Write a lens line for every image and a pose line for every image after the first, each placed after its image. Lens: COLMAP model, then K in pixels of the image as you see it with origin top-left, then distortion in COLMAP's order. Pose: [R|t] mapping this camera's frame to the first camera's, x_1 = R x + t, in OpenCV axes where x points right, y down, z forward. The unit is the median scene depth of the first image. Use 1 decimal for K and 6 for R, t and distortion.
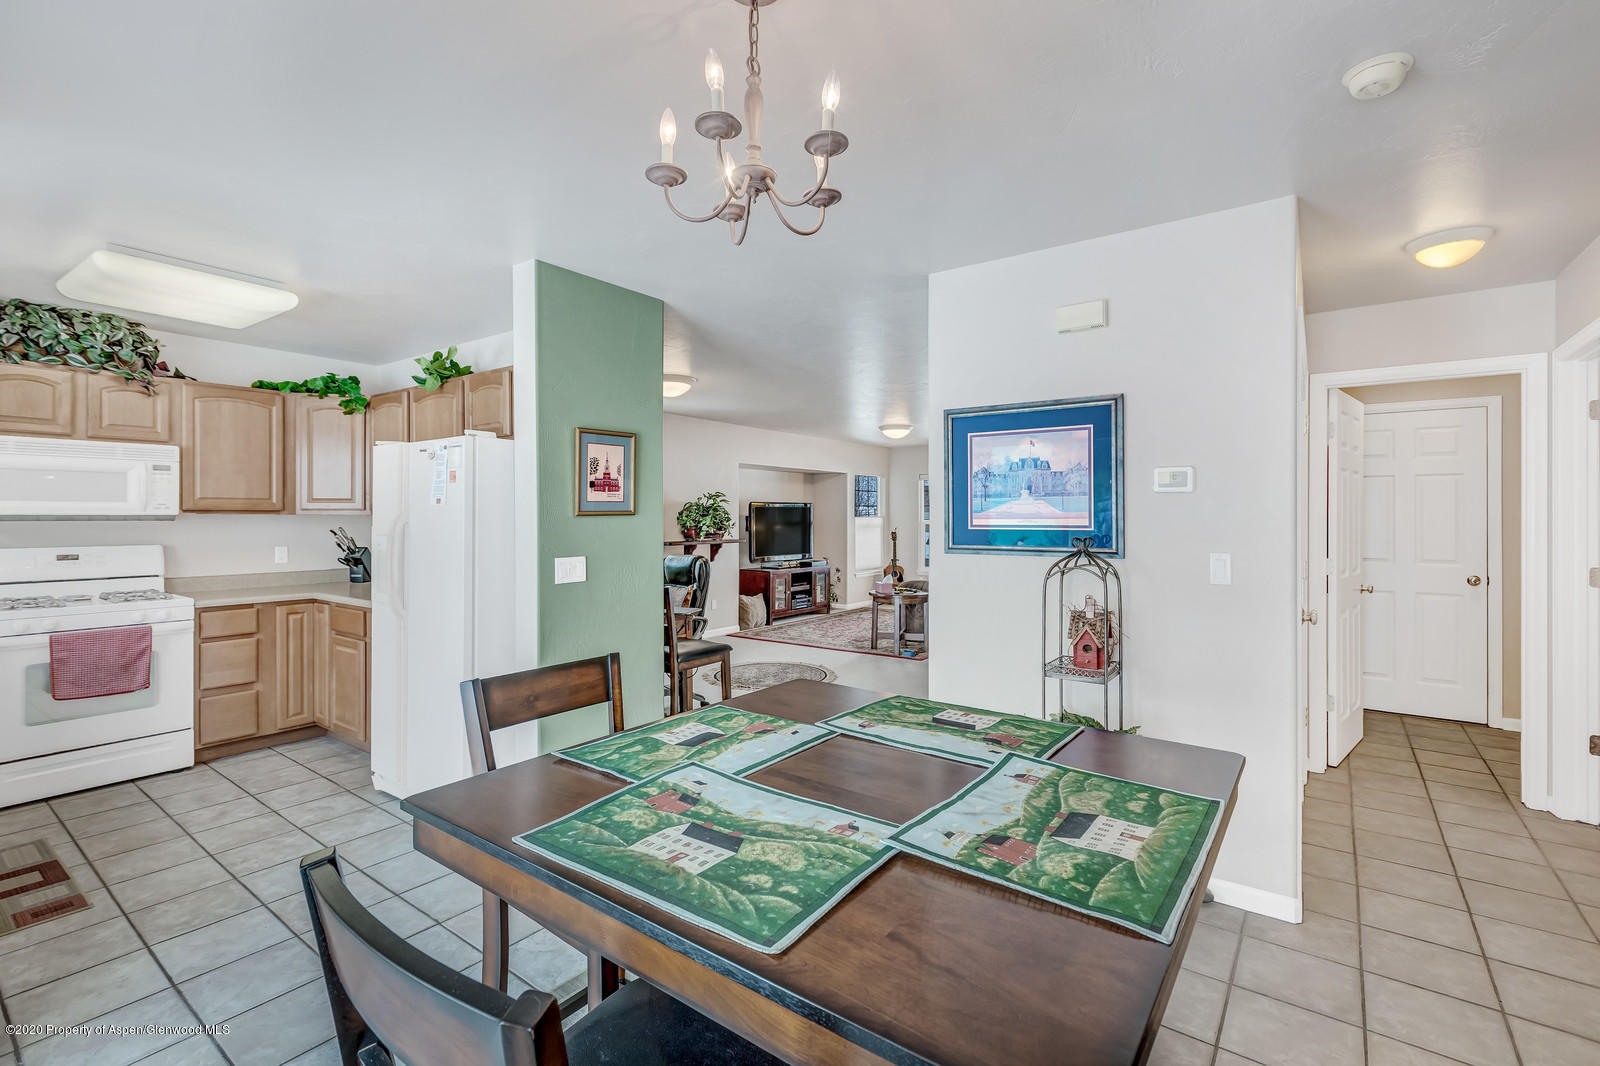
lens RADIAL K [[717.7, 0, 796.2], [0, 717.7, 522.6], [0, 0, 1]] dist [0.002253, -0.000804]
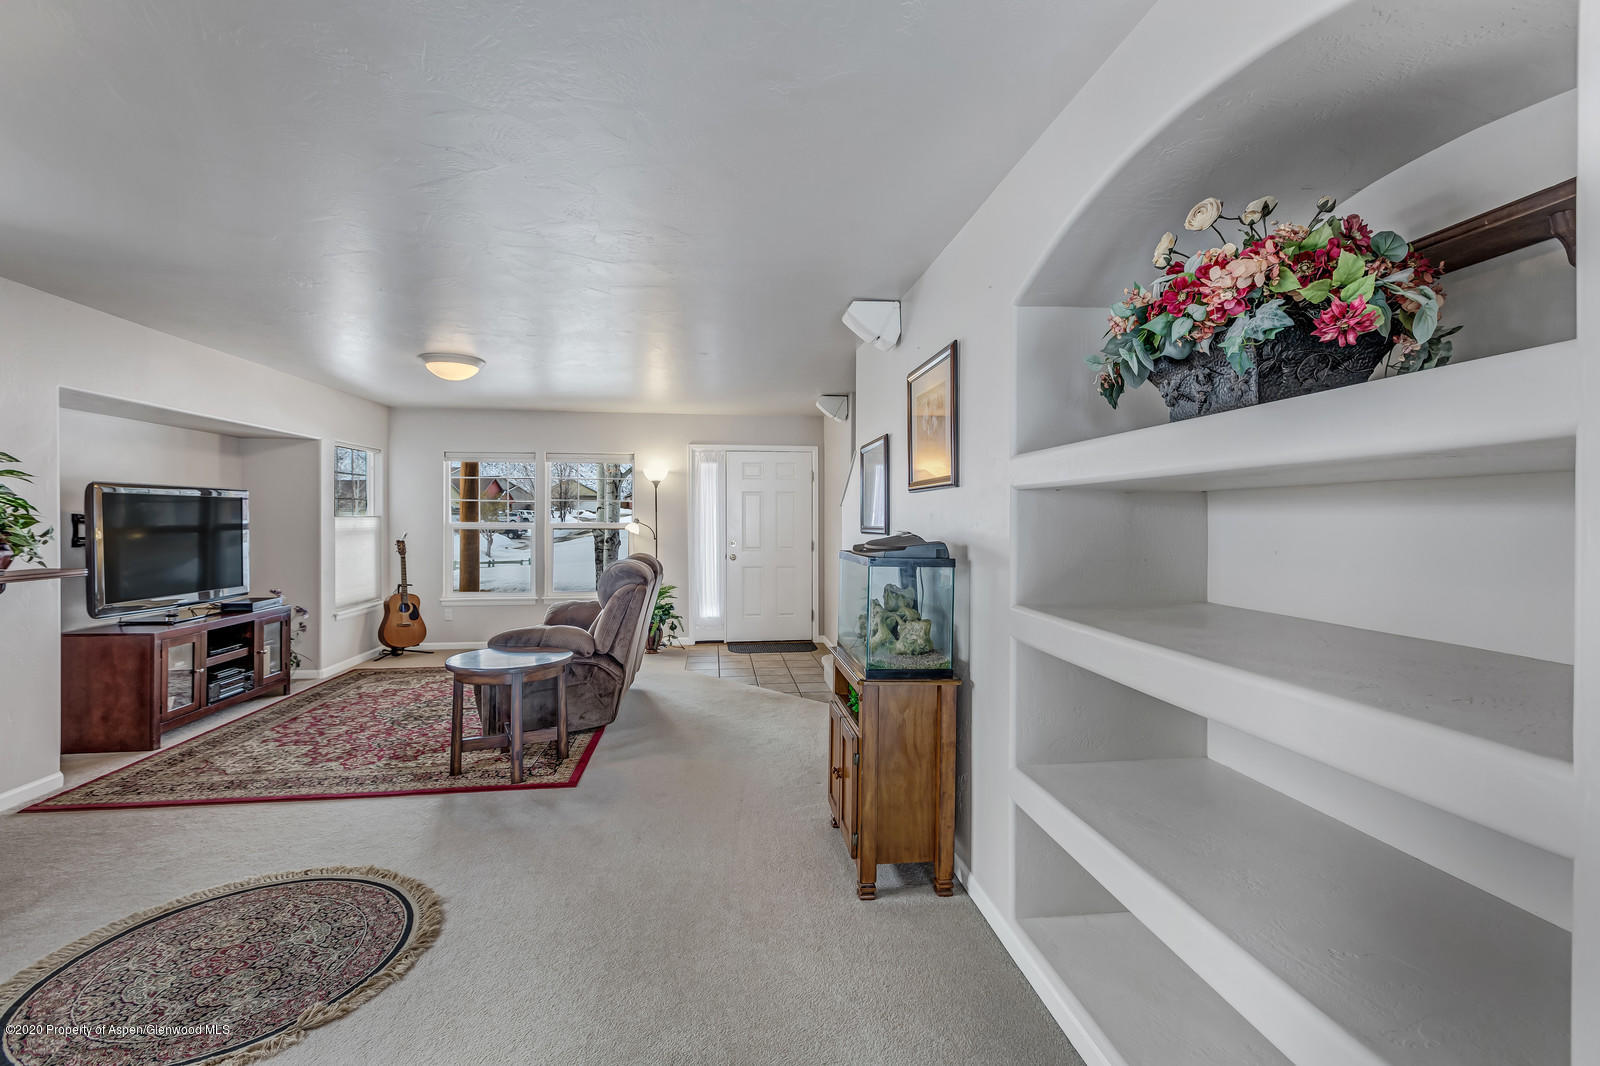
lens RADIAL K [[717.7, 0, 816.4], [0, 717.7, 518.2], [0, 0, 1]] dist [0.002253, -0.000804]
pose [[0.712797, 0.000249, 0.701371, -0.053452], [0.004411, 0.999979, -0.004838, -0.001869], [-0.701357, 0.006542, 0.712780, 0.347281]]
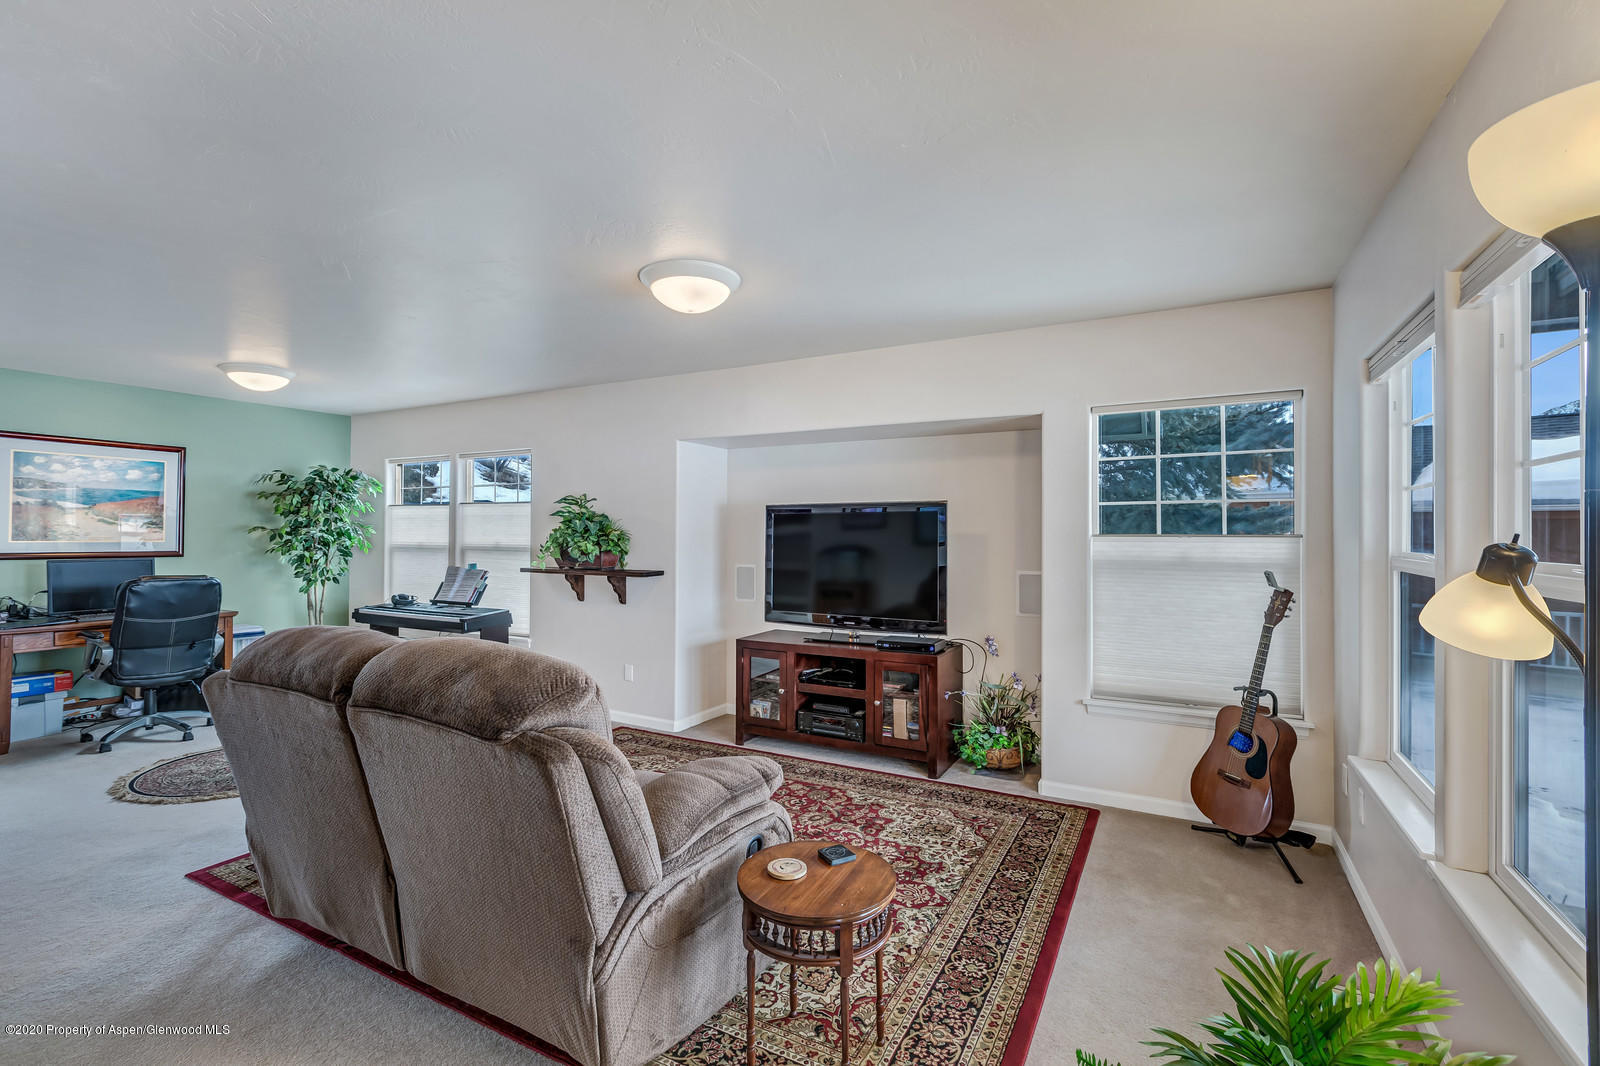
lens RADIAL K [[717.7, 0, 800.7], [0, 717.7, 524.3], [0, 0, 1]] dist [0.002253, -0.000804]
pose [[0.135835, -0.001541, -0.990730, 0.454278], [-0.003656, 0.999991, -0.002056, -0.012892], [0.990725, 0.003901, 0.135829, 0.917696]]
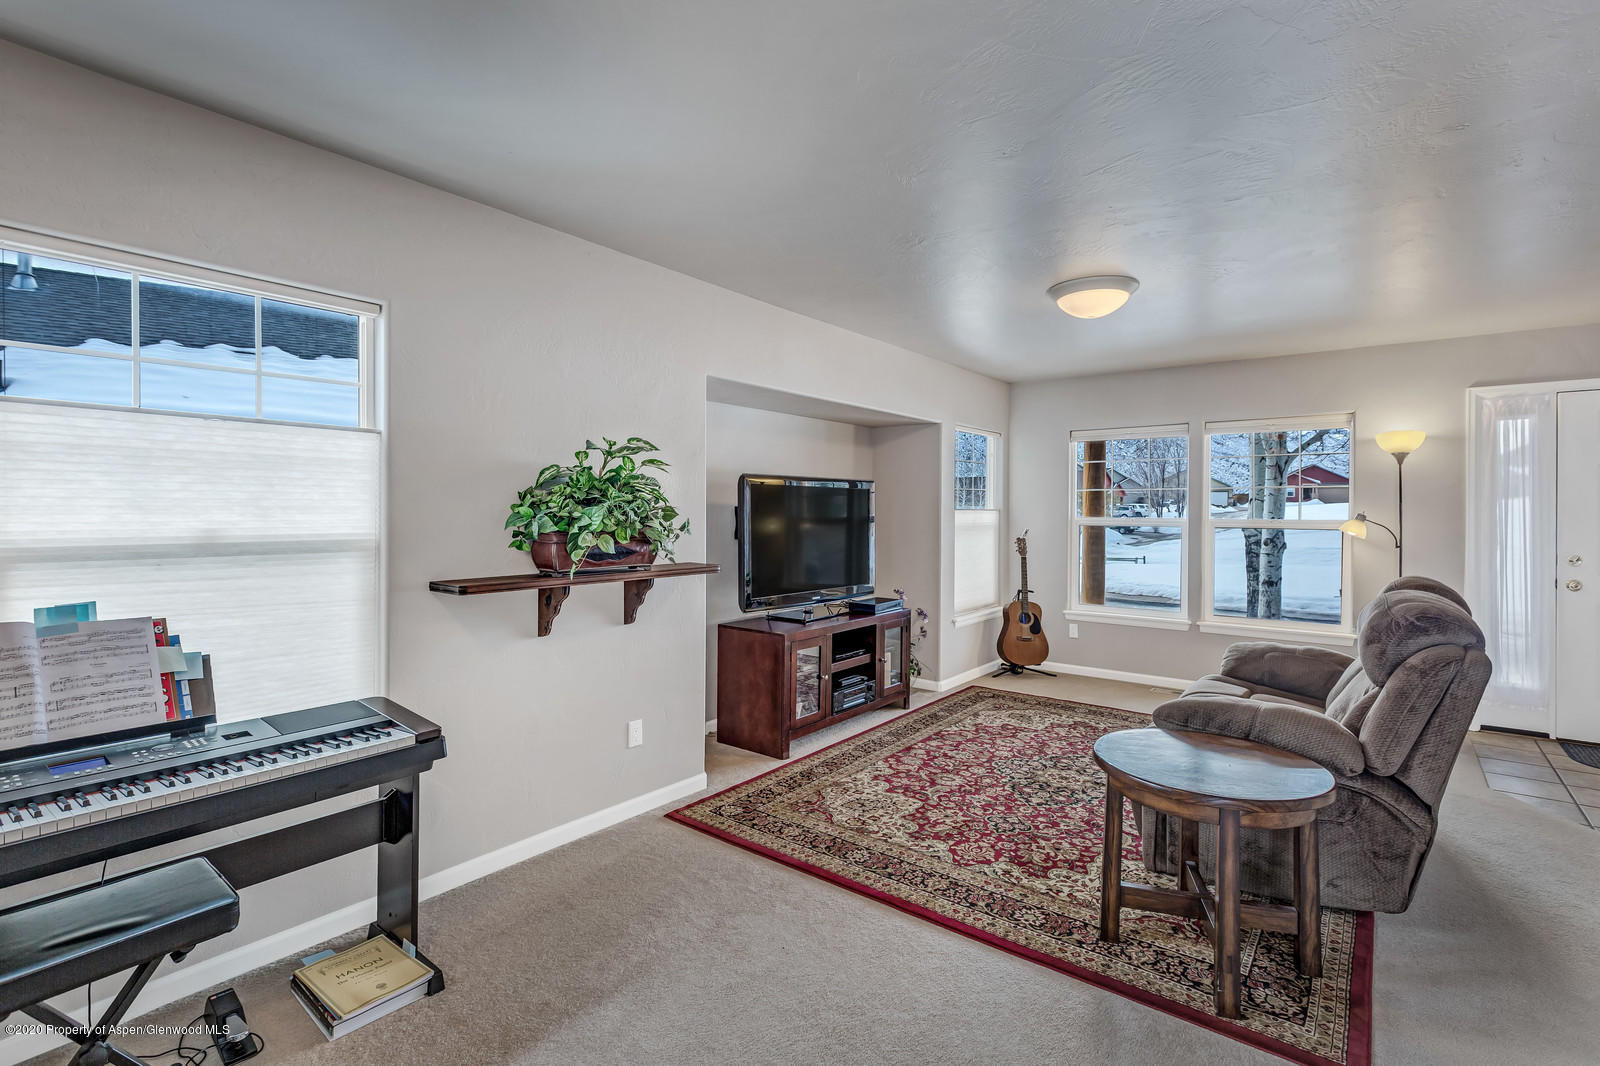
lens RADIAL K [[717.7, 0, 796.8], [0, 717.7, 524.4], [0, 0, 1]] dist [0.002253, -0.000804]
pose [[0.999025, 0.003924, -0.043983, -0.009199], [-0.003446, 0.999934, 0.010938, -0.002731], [0.044023, -0.010776, 0.998972, 0.536243]]
